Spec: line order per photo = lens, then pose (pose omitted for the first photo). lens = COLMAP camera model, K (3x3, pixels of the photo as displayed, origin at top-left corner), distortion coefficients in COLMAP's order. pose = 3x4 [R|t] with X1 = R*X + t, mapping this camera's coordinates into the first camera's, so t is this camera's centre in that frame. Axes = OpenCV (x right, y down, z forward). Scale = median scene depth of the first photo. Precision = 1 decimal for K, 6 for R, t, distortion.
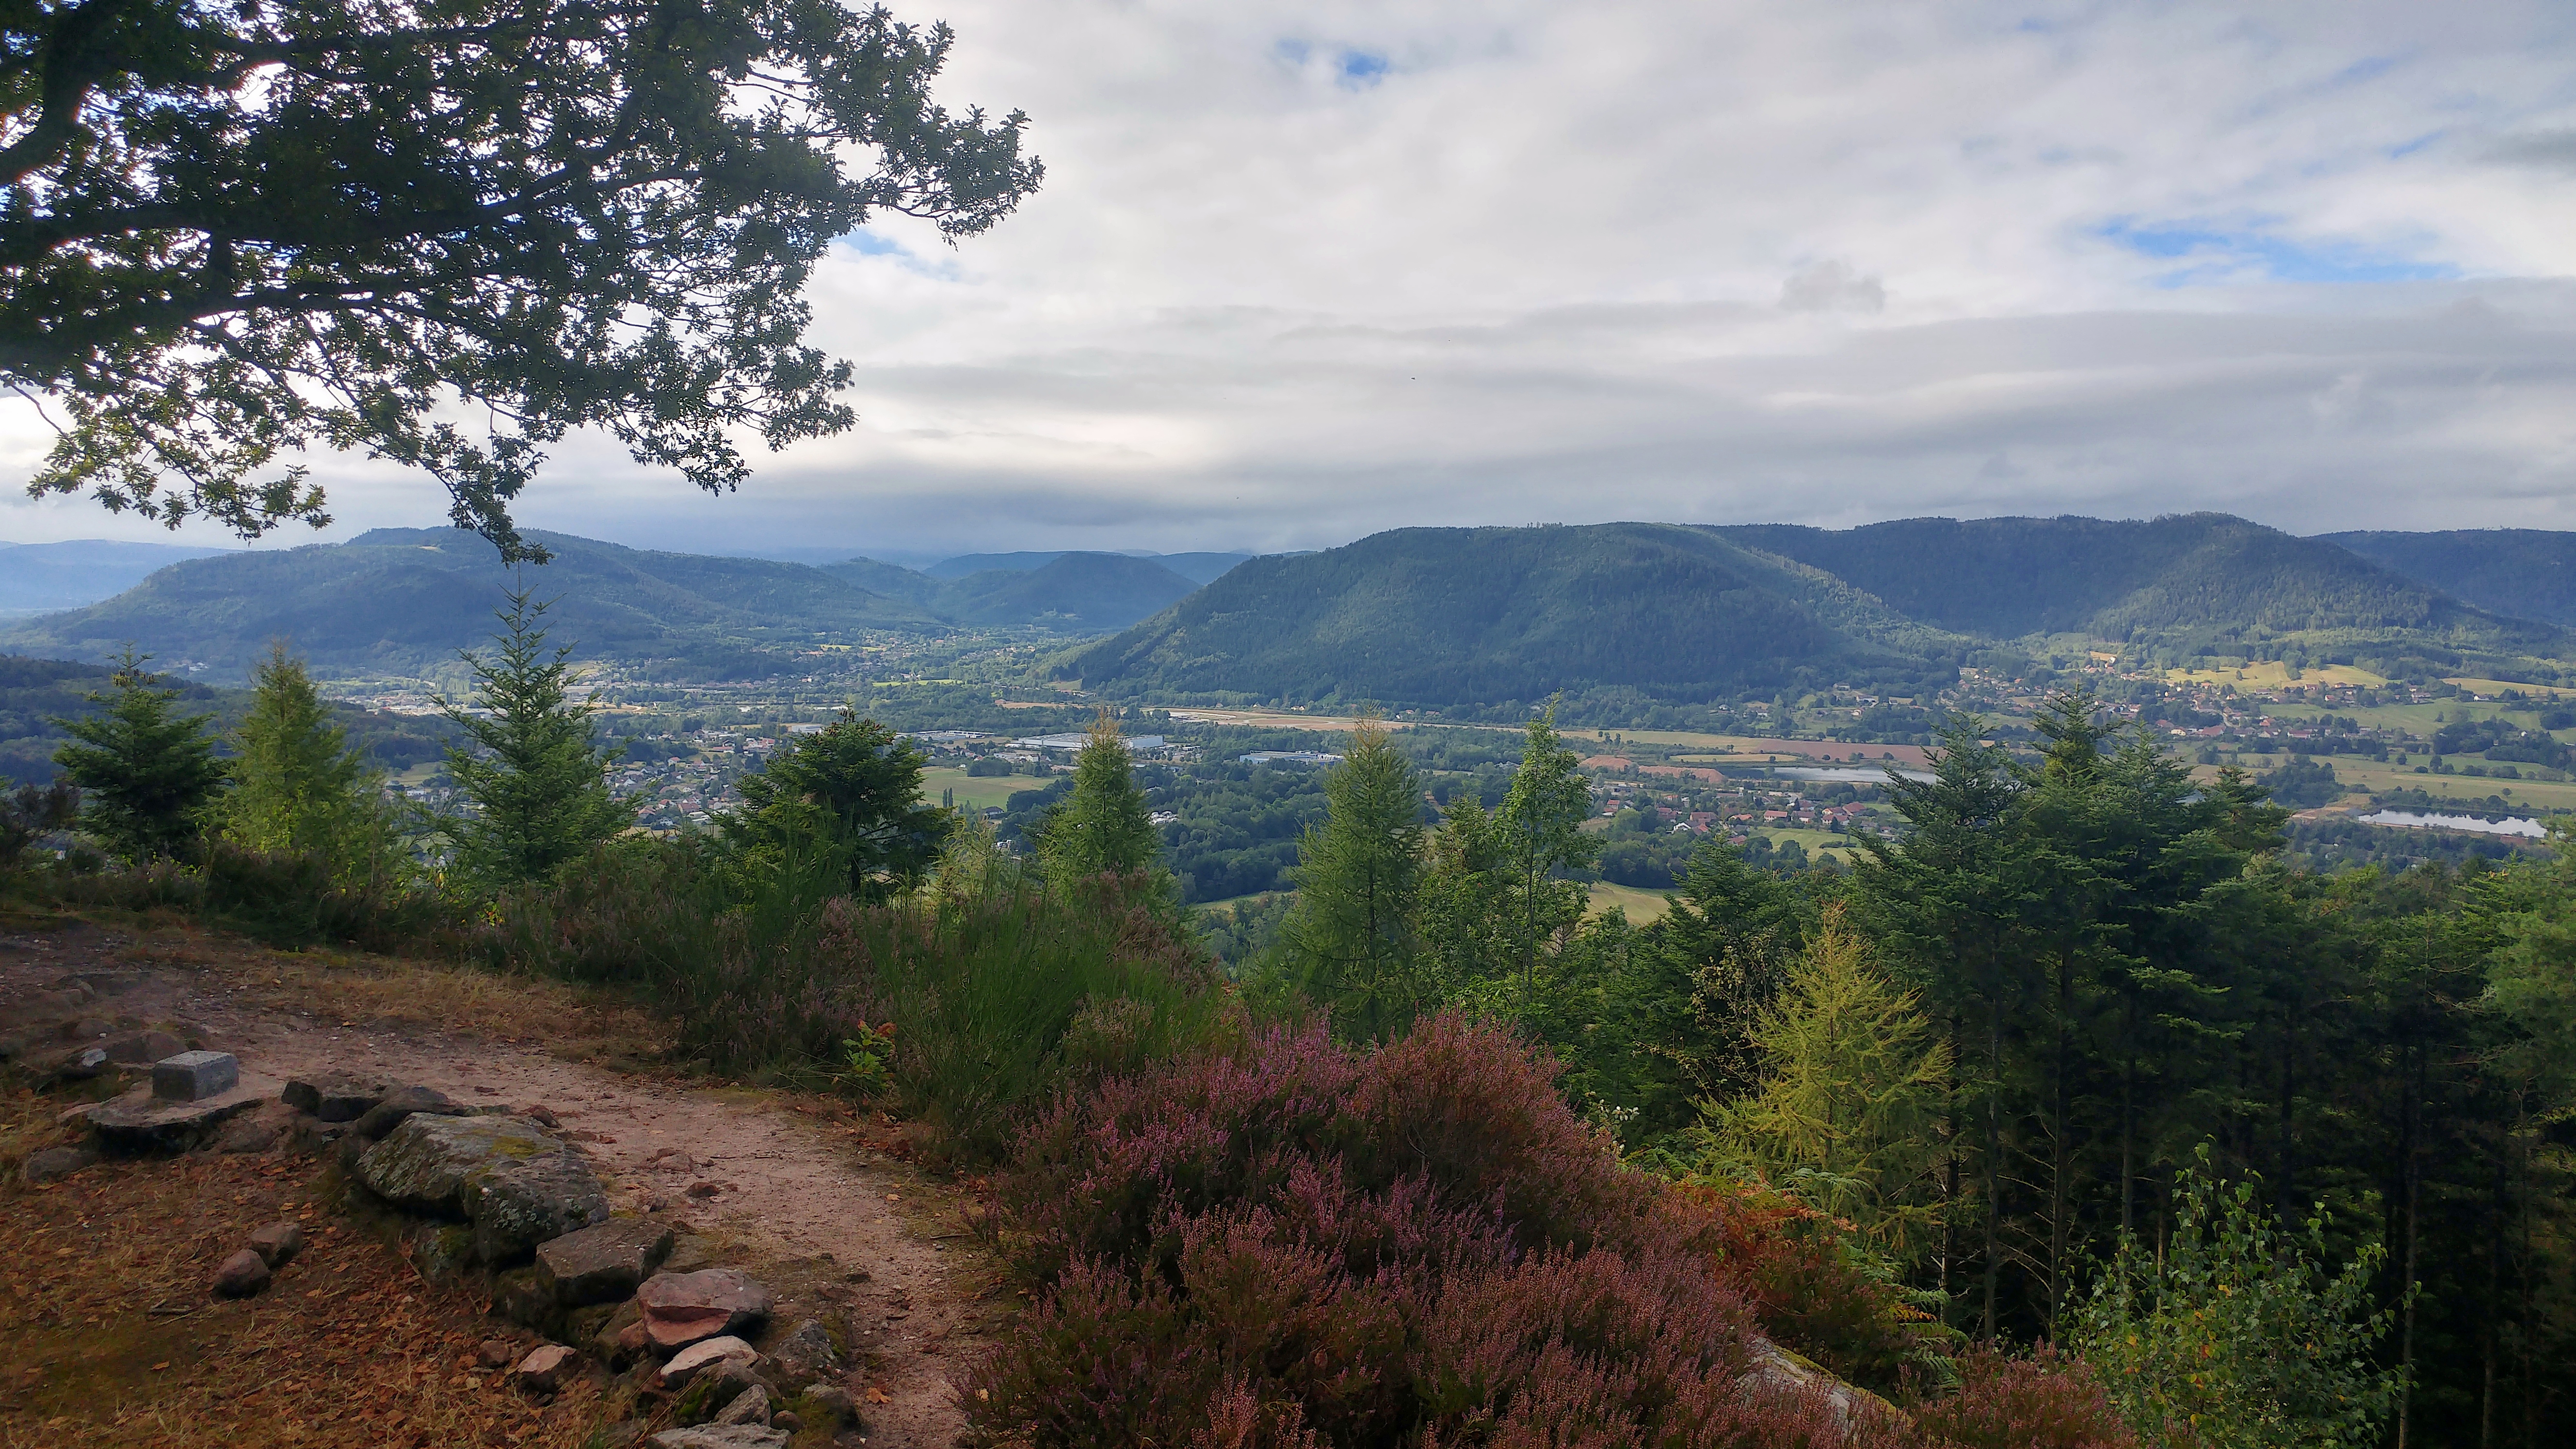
lens RADIAL K [[1916.6, 0, 1288.0], [0, 1916.6, 724.5], [0, 0, 1]] dist [-0.032642, 0.110432]
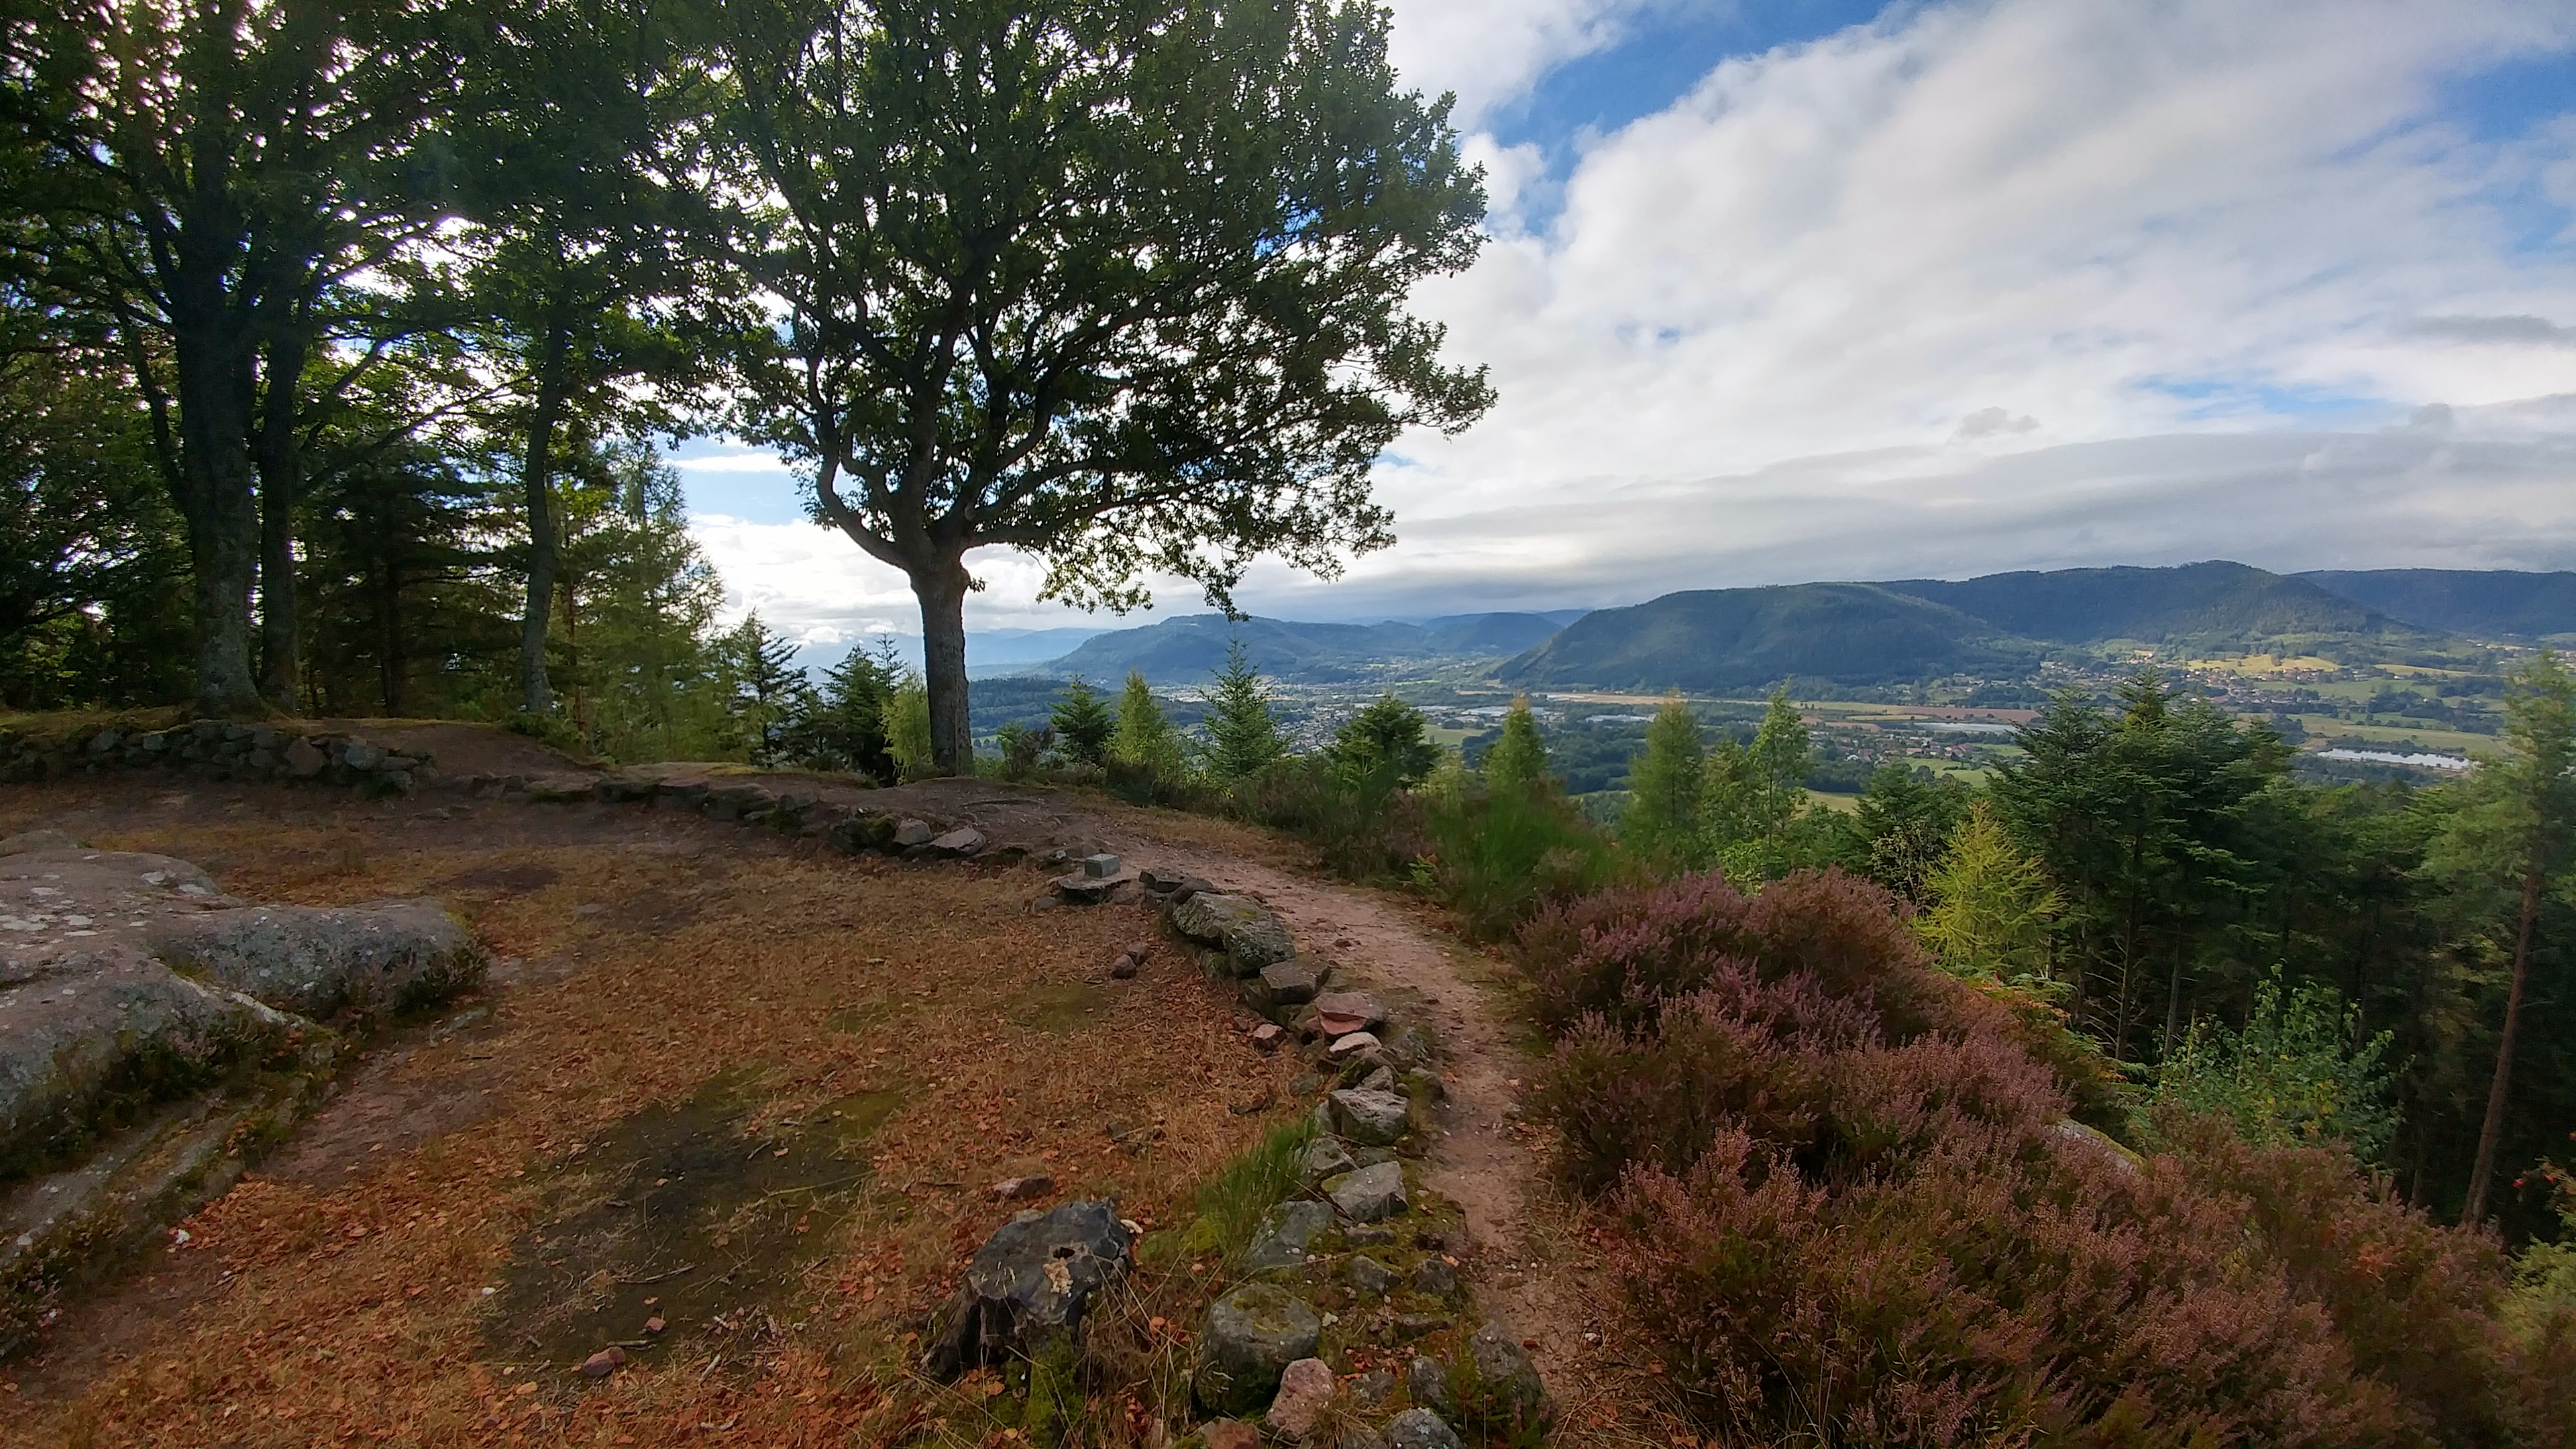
lens RADIAL K [[1915.3, 0, 1284.4], [0, 1915.3, 689.5], [0, 0, 1]] dist [-0.005354, -0.262706]
pose [[0.921945, 0.002276, -0.387315, 0.388735], [0.016592, 0.998833, 0.045365, -0.092023], [0.386966, -0.048251, 0.920831, -0.770572]]
